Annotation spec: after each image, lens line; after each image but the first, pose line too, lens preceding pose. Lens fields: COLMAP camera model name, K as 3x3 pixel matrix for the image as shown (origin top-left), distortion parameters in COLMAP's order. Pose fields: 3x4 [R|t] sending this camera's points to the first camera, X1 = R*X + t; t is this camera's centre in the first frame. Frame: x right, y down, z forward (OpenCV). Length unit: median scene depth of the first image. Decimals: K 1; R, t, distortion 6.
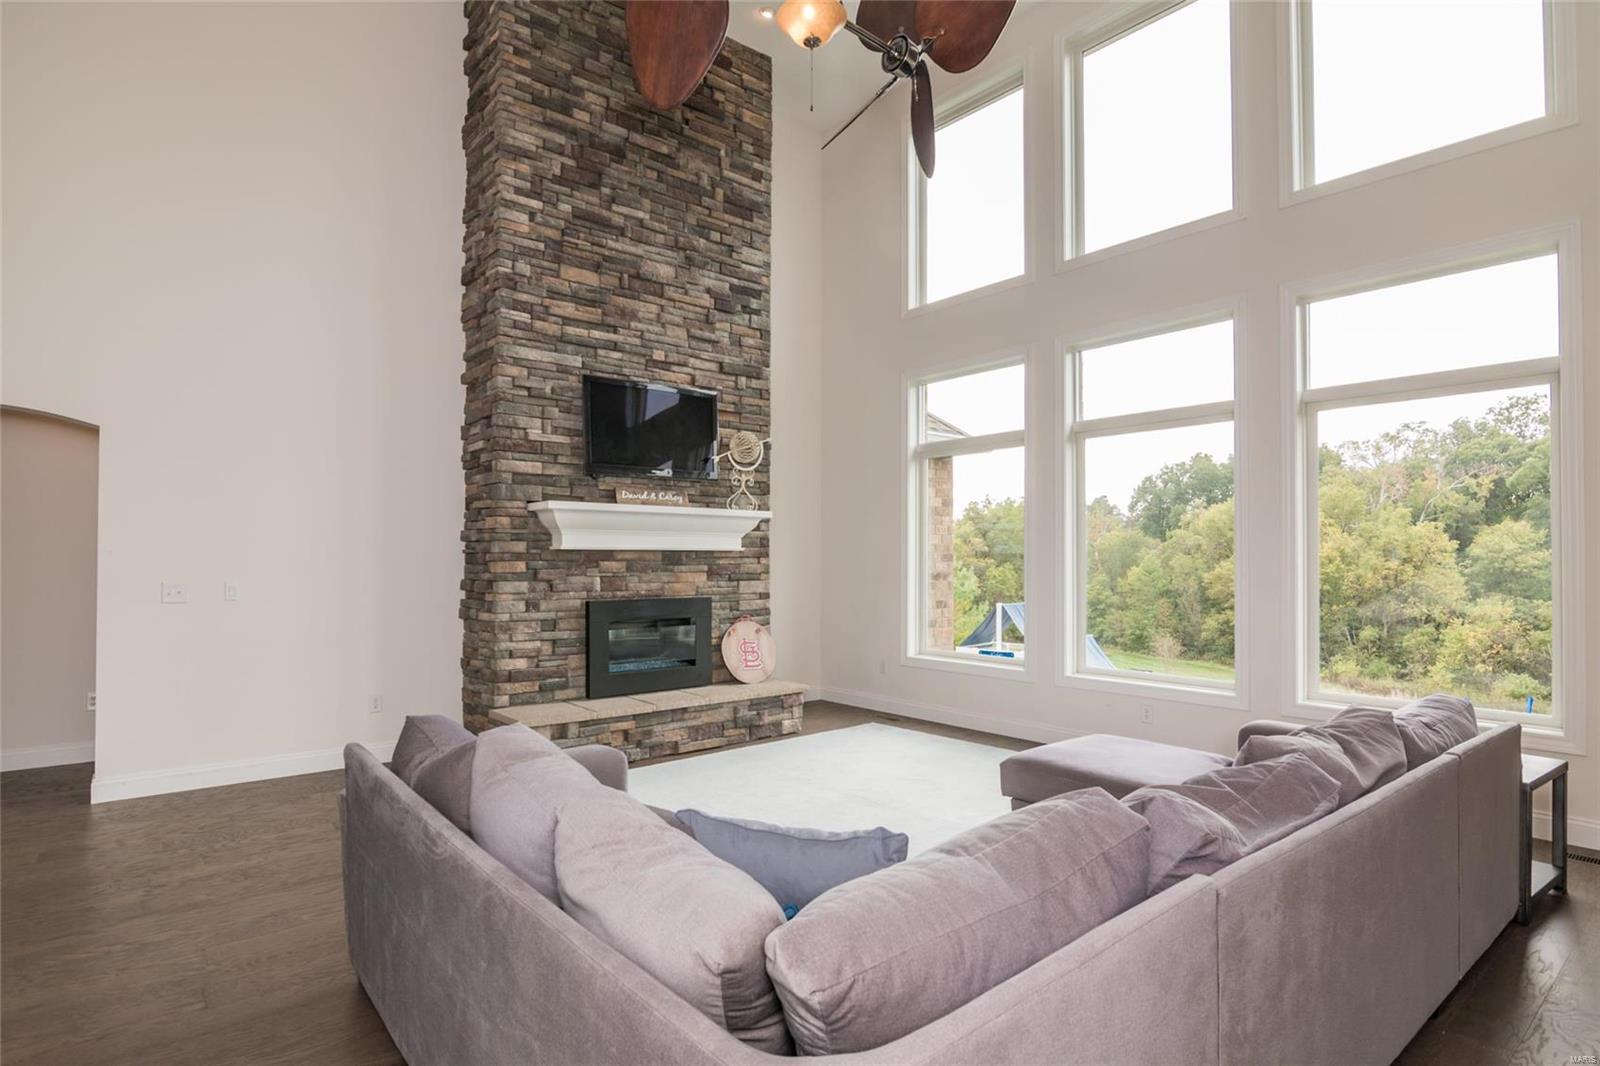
lens RADIAL K [[839.9, 0, 796.6], [0, 839.9, 544.5], [0, 0, 1]] dist [-0.011242, -0.002341]
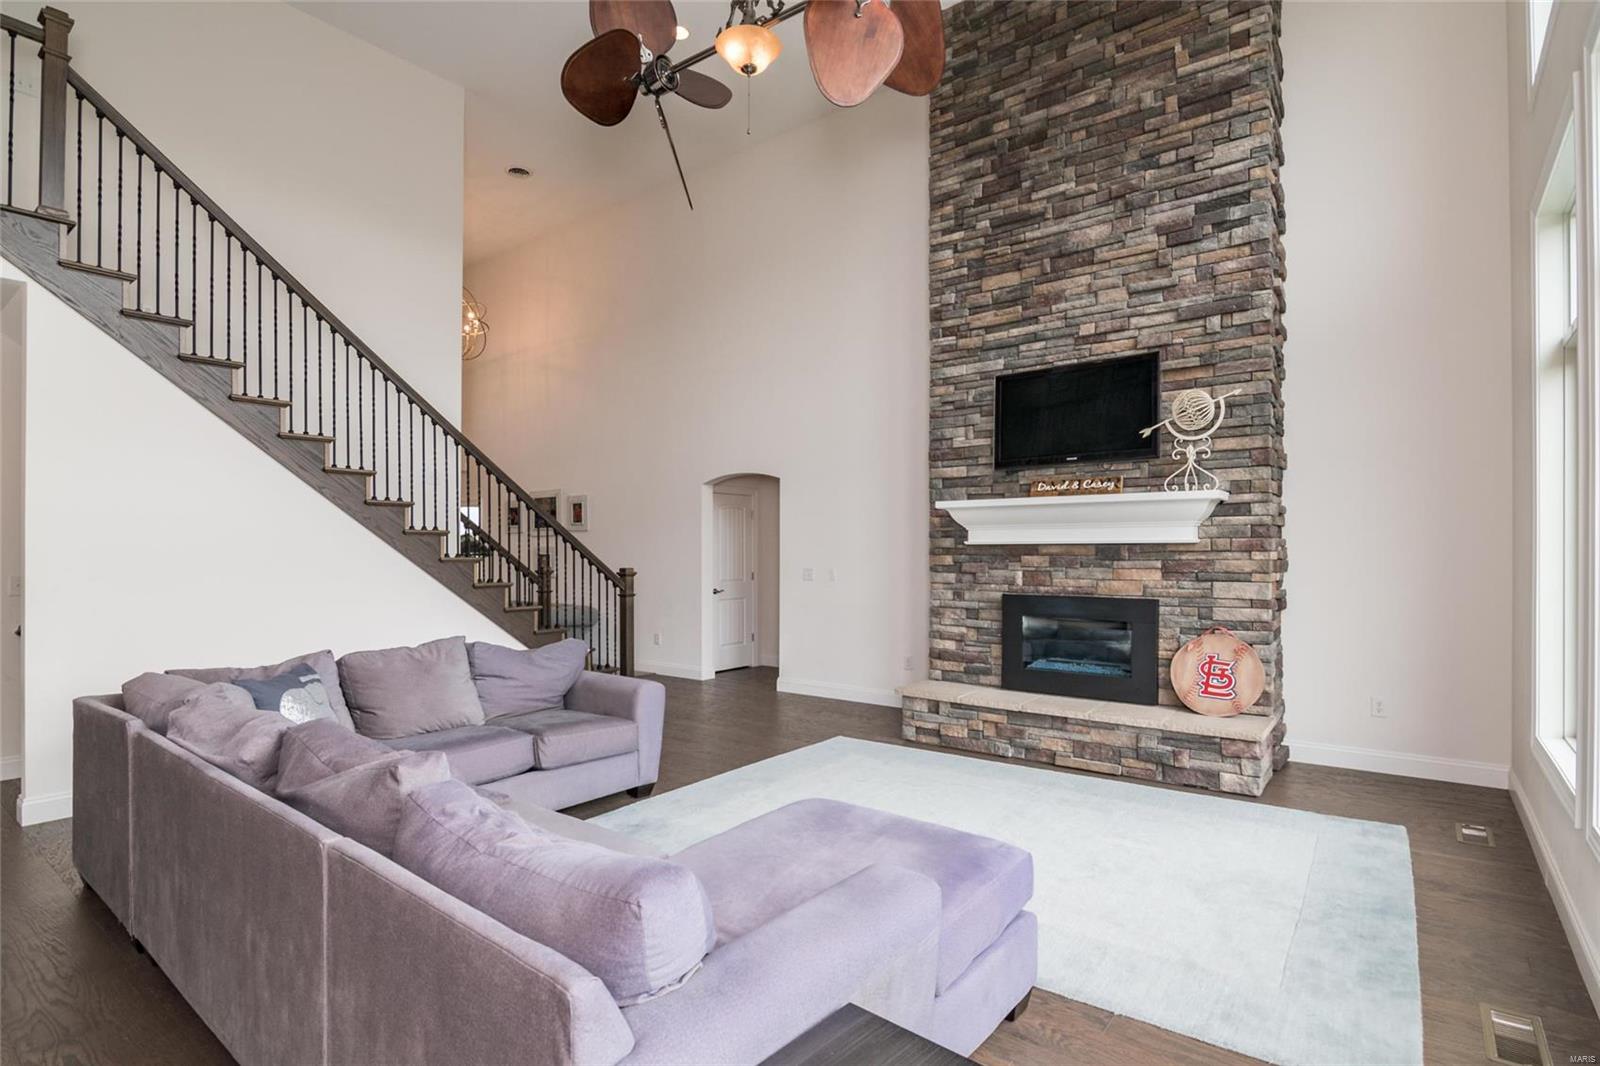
lens RADIAL K [[787.0, 0, 800.6], [0, 787.0, 545.6], [0, 0, 1]] dist [-0.010140, -0.003213]
pose [[0.212719, -0.010023, -0.977062, 0.621108], [0.016038, 0.999848, -0.006765, 0.010042], [0.976982, -0.014231, 0.212847, 0.529842]]
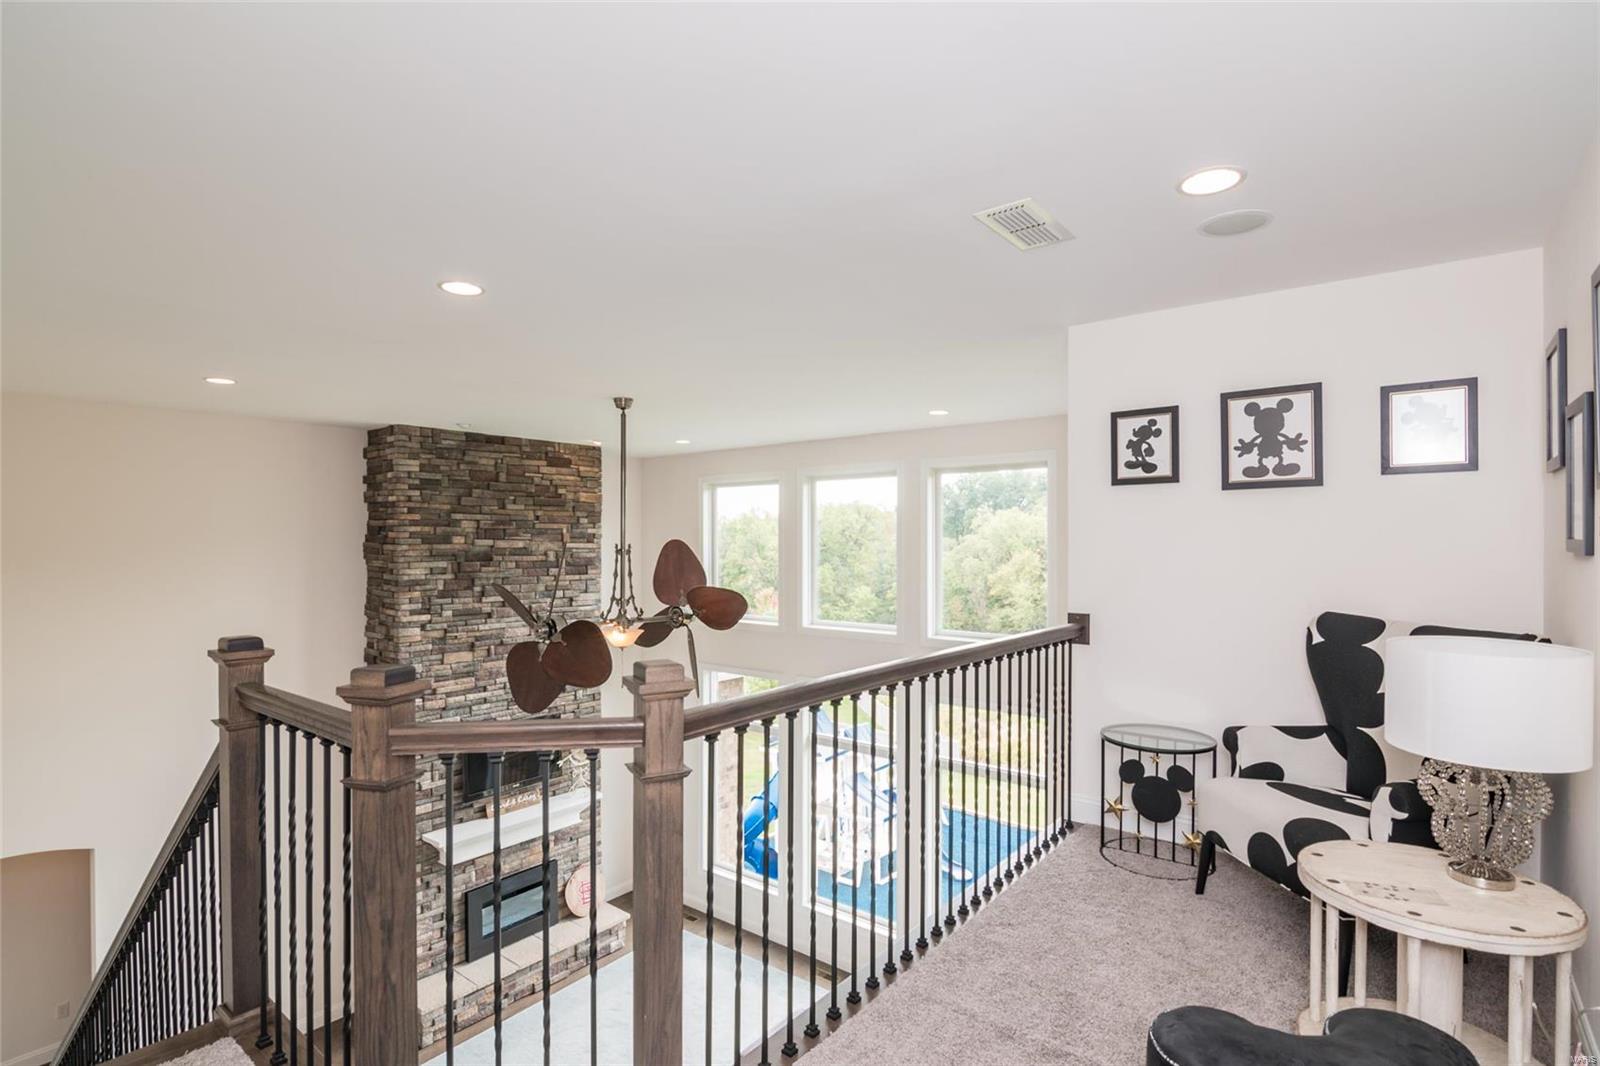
lens RADIAL K [[787.0, 0, 804.3], [0, 787.0, 540.0], [0, 0, 1]] dist [-0.010140, -0.003213]
pose [[0.976975, -0.001424, 0.213348, 0.022575], [-0.000229, 0.999970, 0.007726, -0.510972], [-0.213352, -0.007597, 0.976946, -0.377319]]
